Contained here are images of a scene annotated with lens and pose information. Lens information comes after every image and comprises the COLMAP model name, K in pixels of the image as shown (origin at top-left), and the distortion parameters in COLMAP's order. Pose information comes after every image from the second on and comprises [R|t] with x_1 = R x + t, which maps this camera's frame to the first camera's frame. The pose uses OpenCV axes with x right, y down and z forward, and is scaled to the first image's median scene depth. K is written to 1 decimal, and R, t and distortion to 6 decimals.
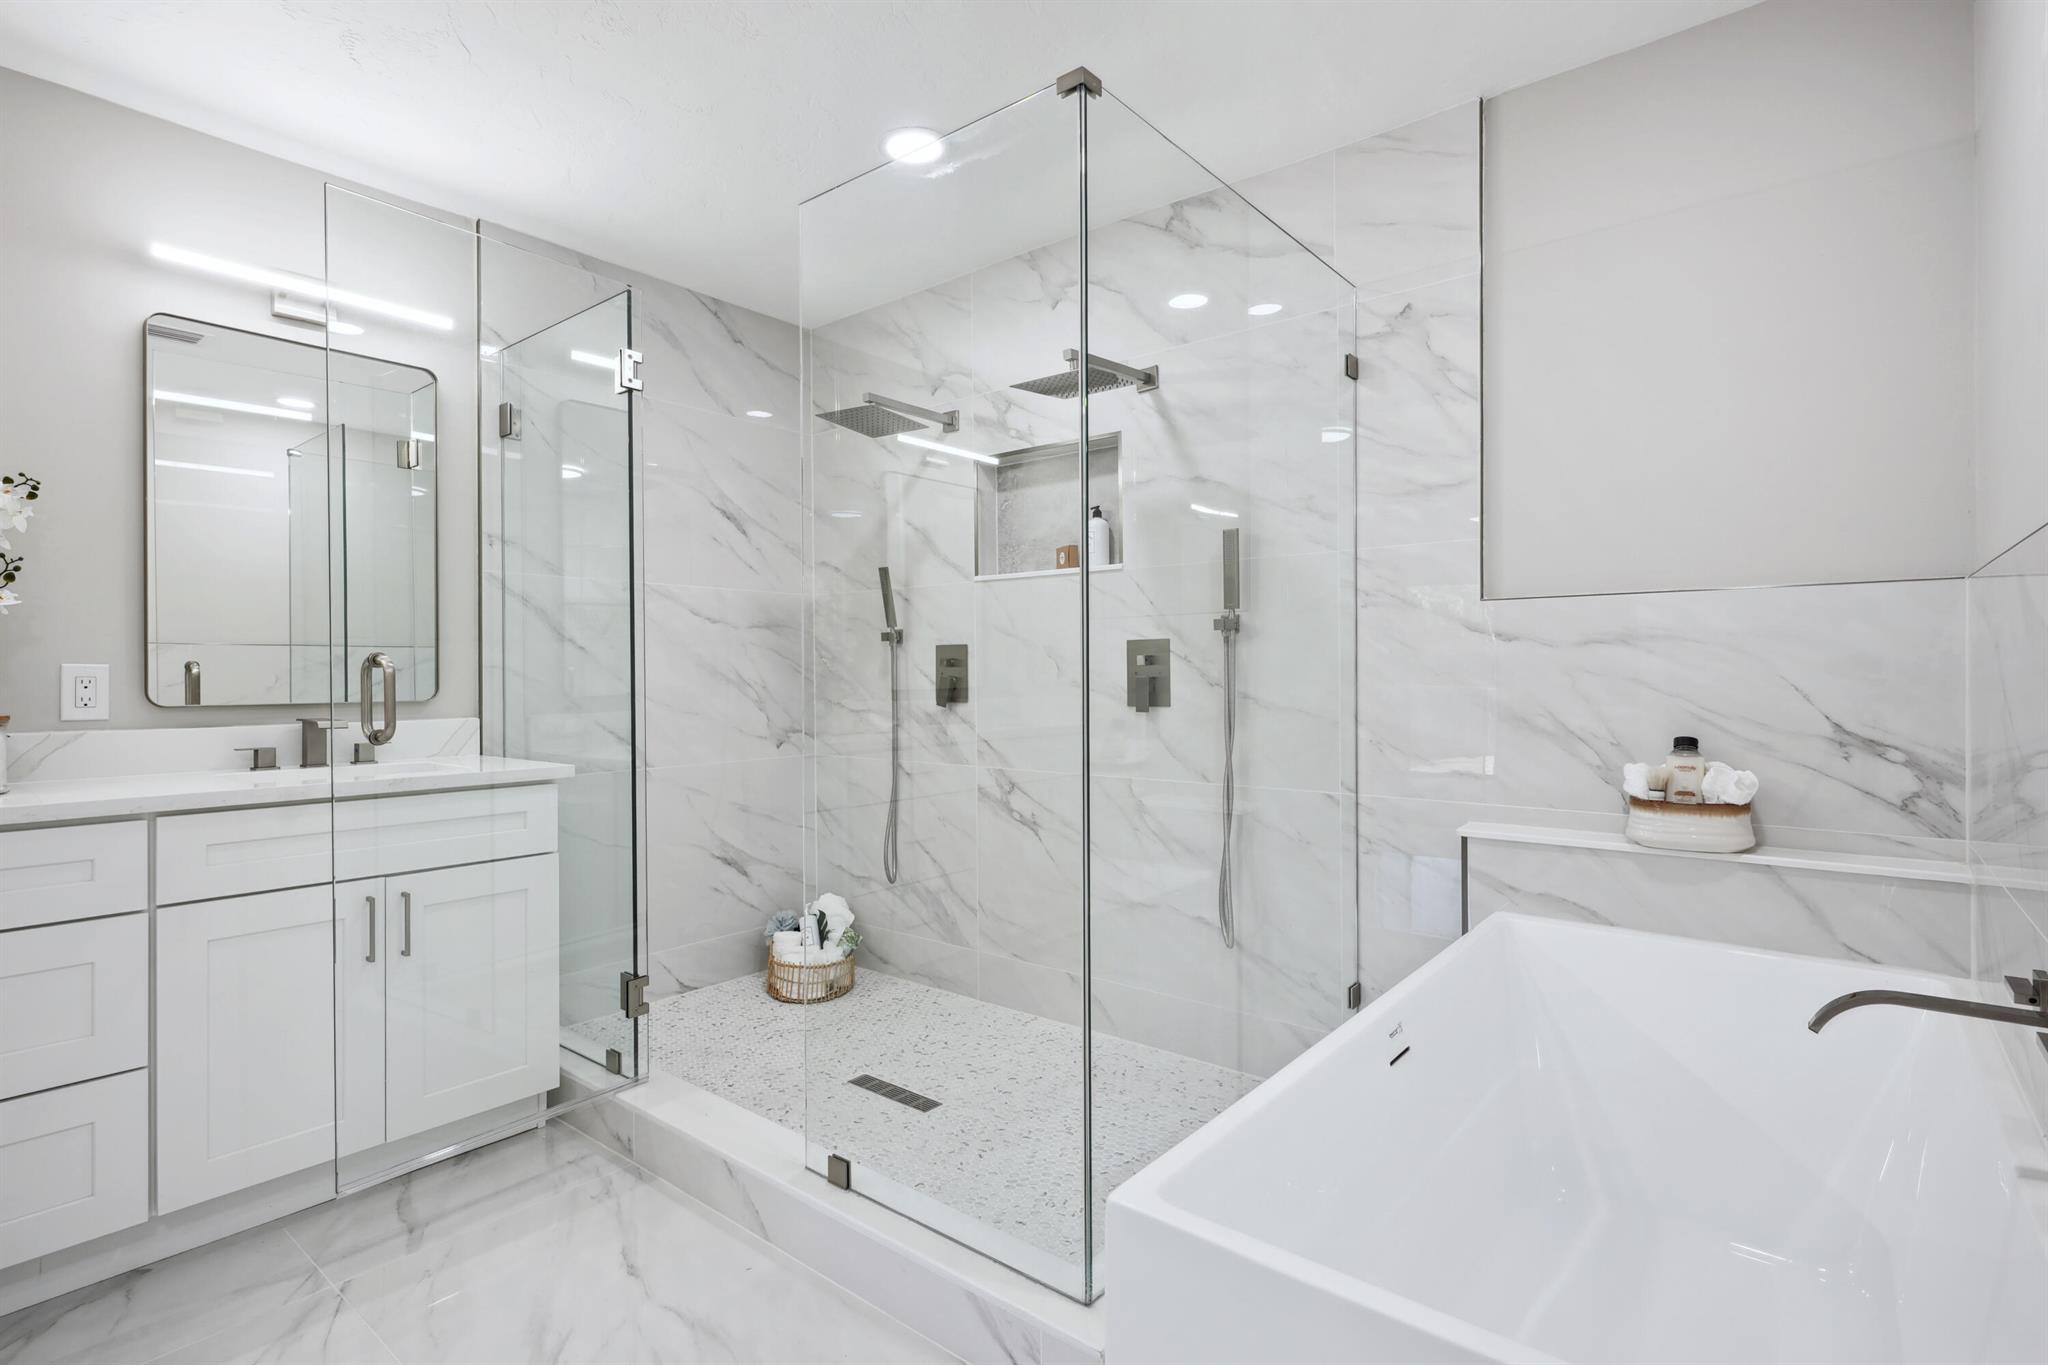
lens RADIAL K [[986.7, 0, 1026.2], [0, 986.7, 674.4], [0, 0, 1]] dist [0.000206, -0.001128]
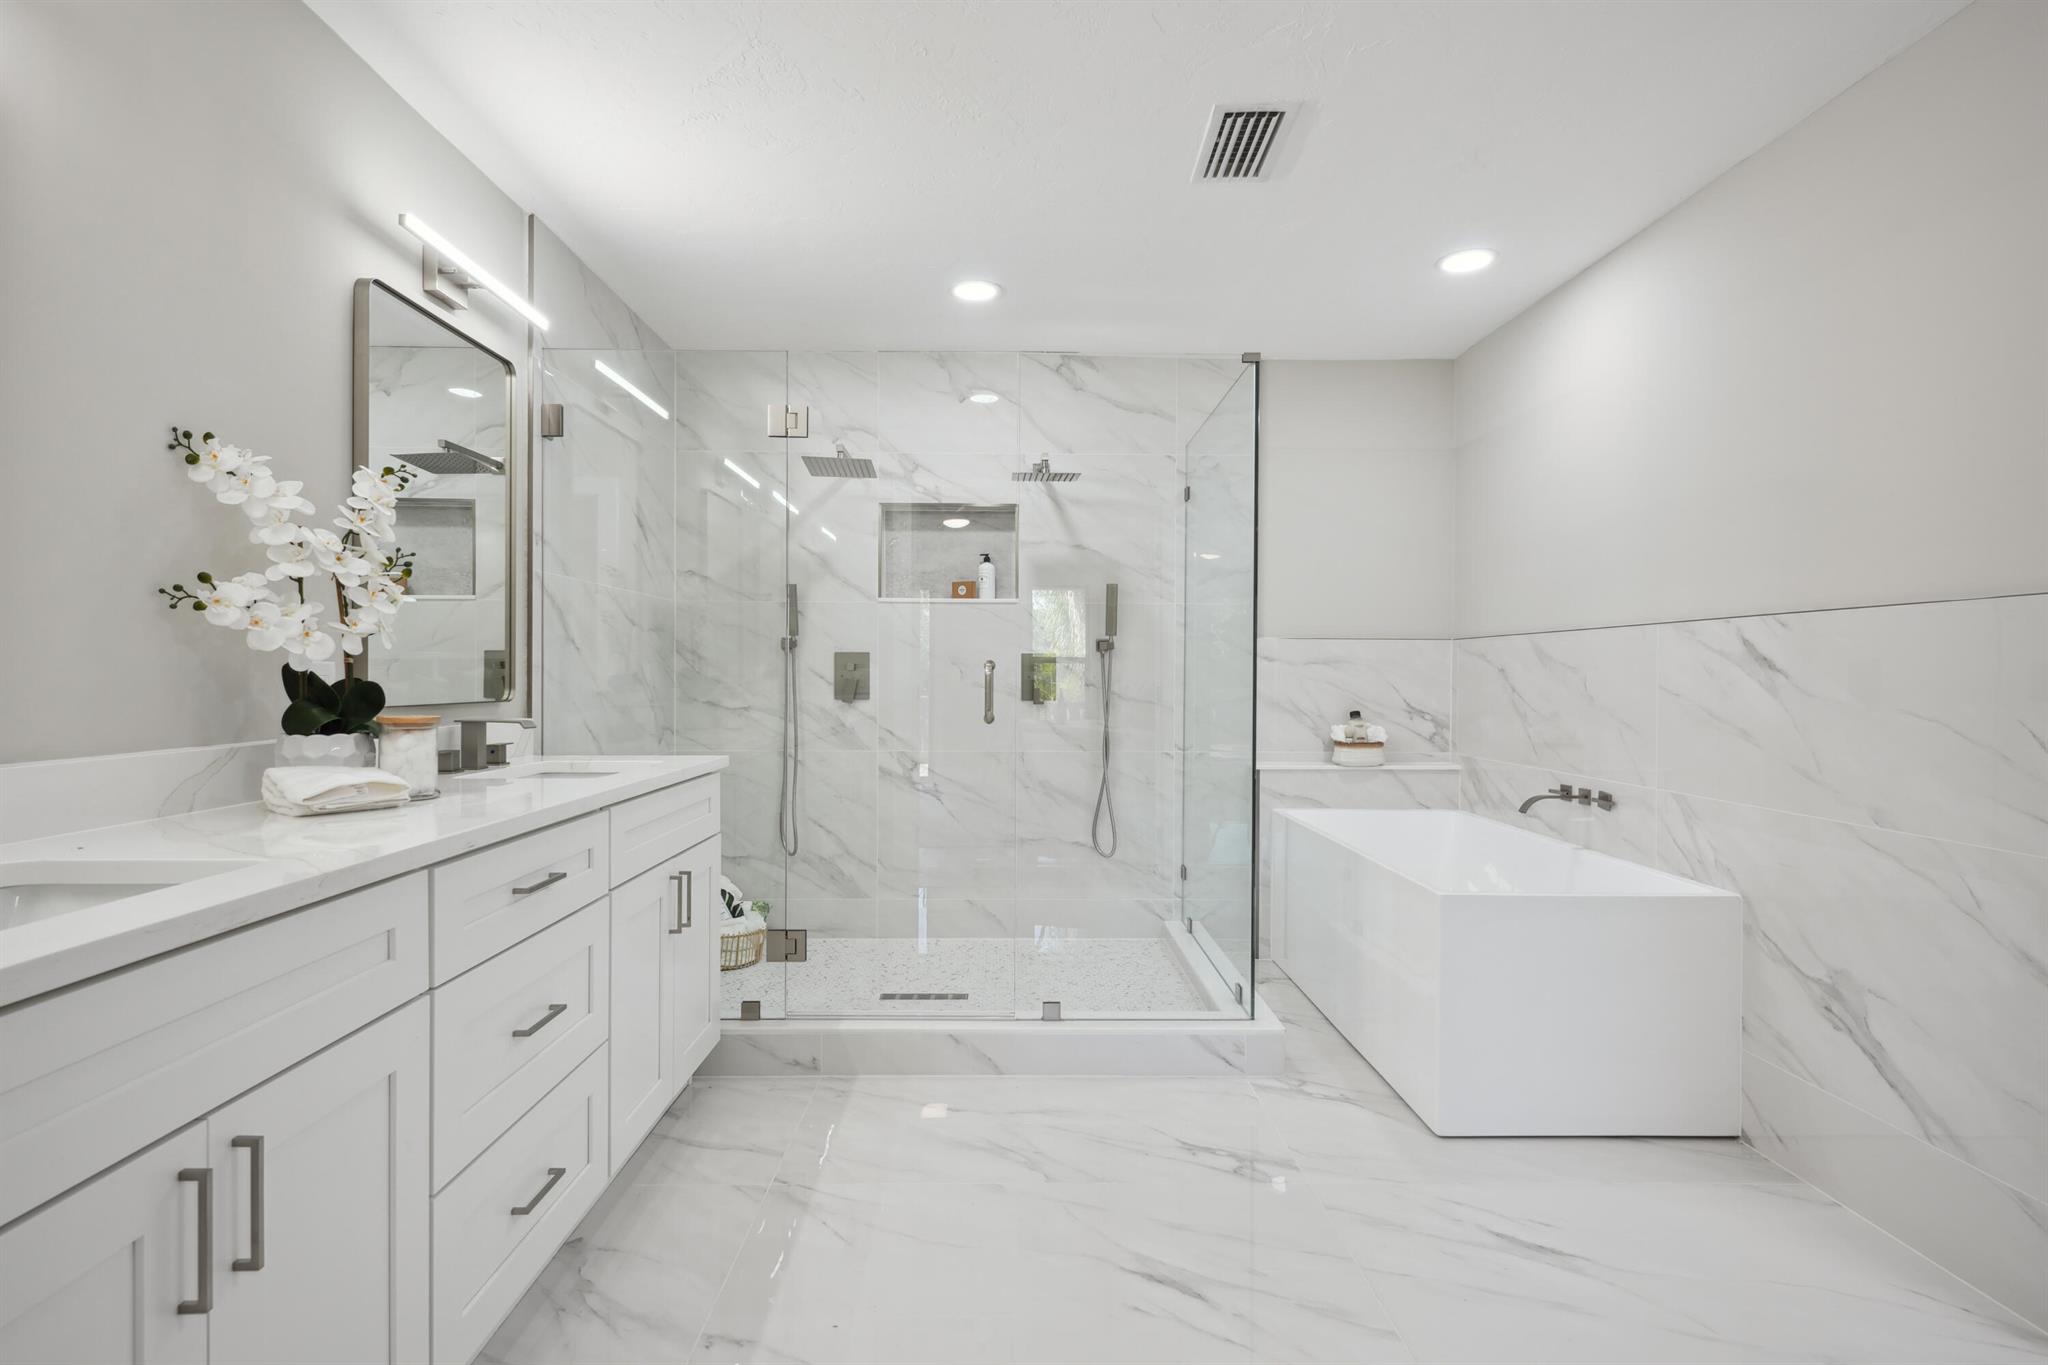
lens RADIAL K [[986.7, 0, 1026.2], [0, 986.7, 674.4], [0, 0, 1]] dist [0.000206, -0.001128]
pose [[0.763540, 0.007258, 0.645719, -0.935026], [-0.007108, 0.999971, -0.002836, -0.001061], [-0.645721, -0.002424, 0.763570, -0.090905]]
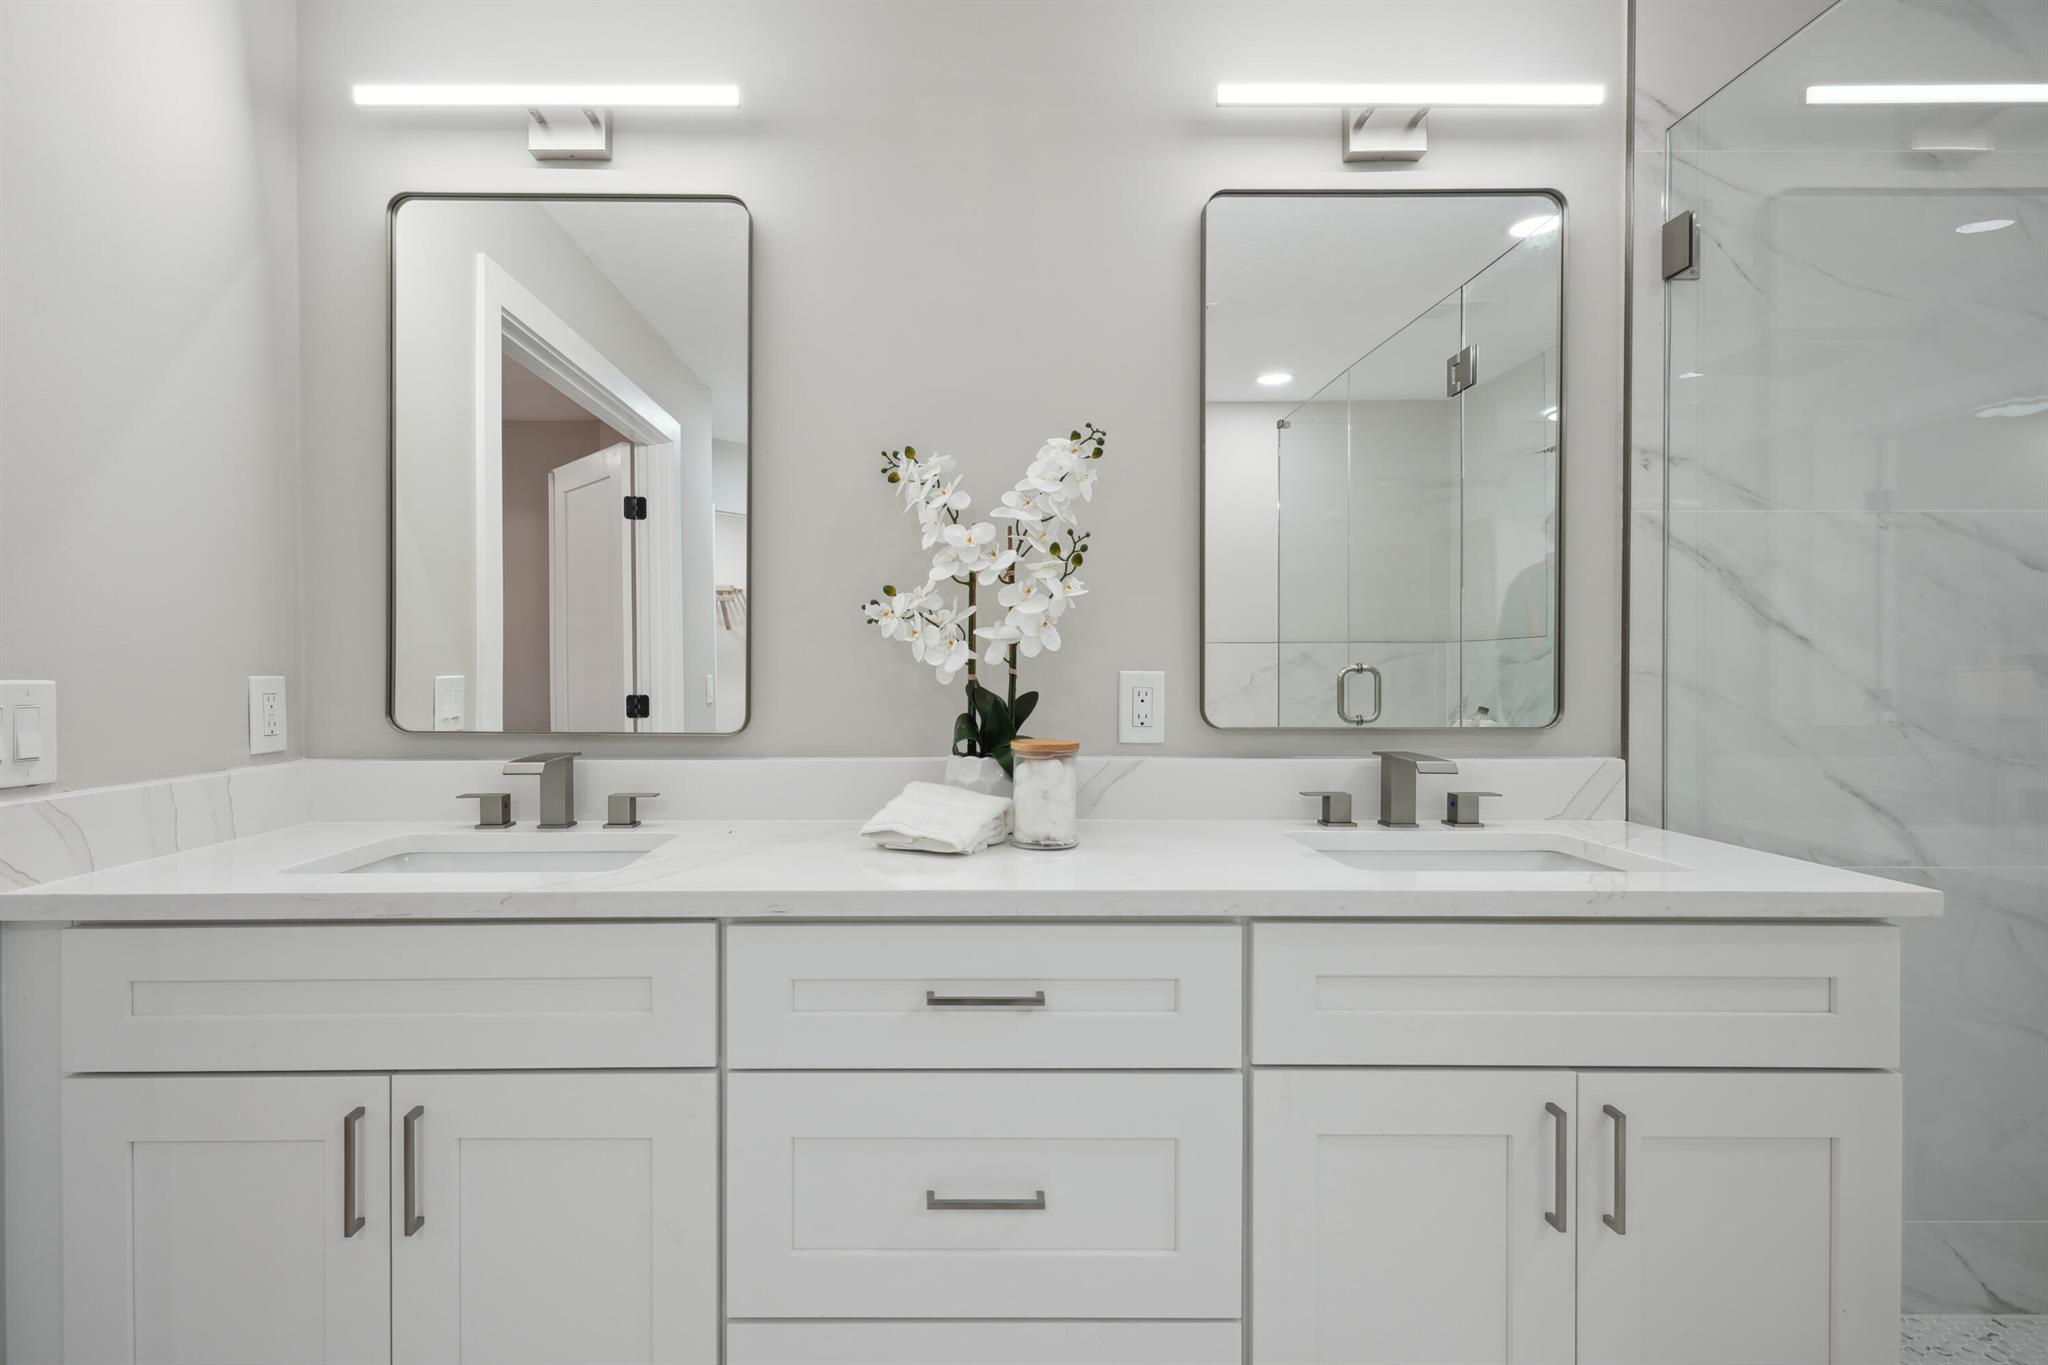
lens RADIAL K [[1008.2, 0, 952.2], [0, 1008.2, 681.8], [0, 0, 1]] dist [-0.002811, -0.000717]
pose [[0.631337, 0.014335, -0.775376, -0.389201], [-0.003369, 0.999870, 0.015741, -0.012181], [0.775501, -0.007326, 0.631304, 0.344607]]
